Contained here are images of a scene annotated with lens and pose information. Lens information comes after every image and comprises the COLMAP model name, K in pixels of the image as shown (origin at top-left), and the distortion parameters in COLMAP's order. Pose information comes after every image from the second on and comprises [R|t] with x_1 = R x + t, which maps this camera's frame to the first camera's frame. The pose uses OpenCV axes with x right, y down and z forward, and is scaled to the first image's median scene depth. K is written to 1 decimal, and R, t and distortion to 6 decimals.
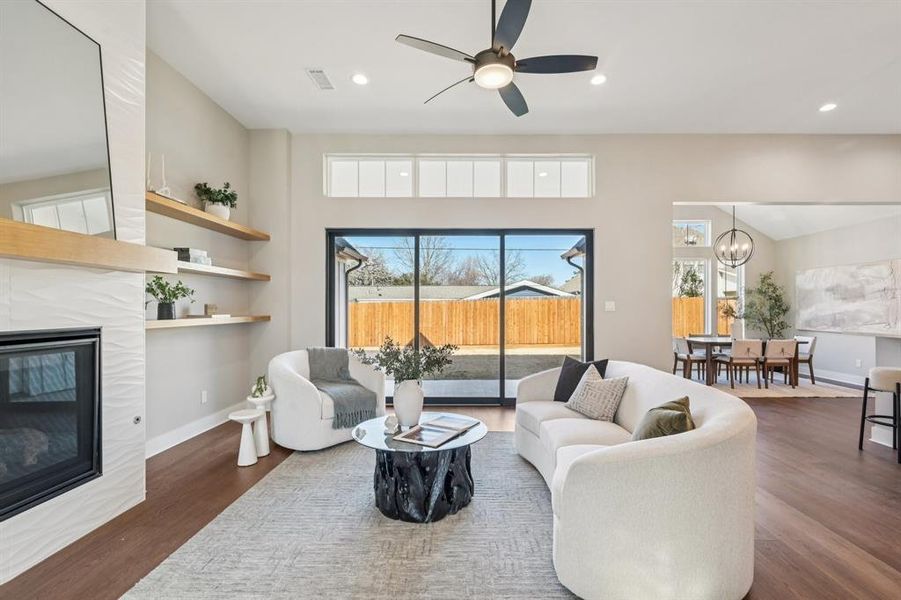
lens RADIAL K [[389.7, 0, 448.2], [0, 389.7, 293.5], [0, 0, 1]] dist [-0.001306, -0.000185]
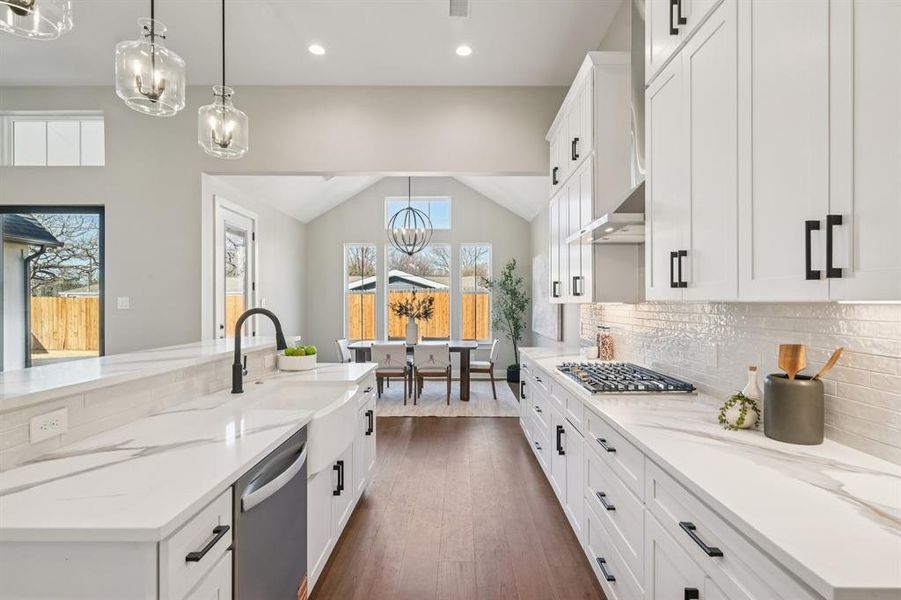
lens RADIAL K [[475.9, 0, 451.5], [0, 475.9, 297.2], [0, 0, 1]] dist [-0.014102, -0.001073]
pose [[0.999643, -0.000740, 0.026723, 0.794283], [0.000100, 0.999713, 0.023952, -0.002080], [-0.026733, -0.023941, 0.999356, 0.008200]]
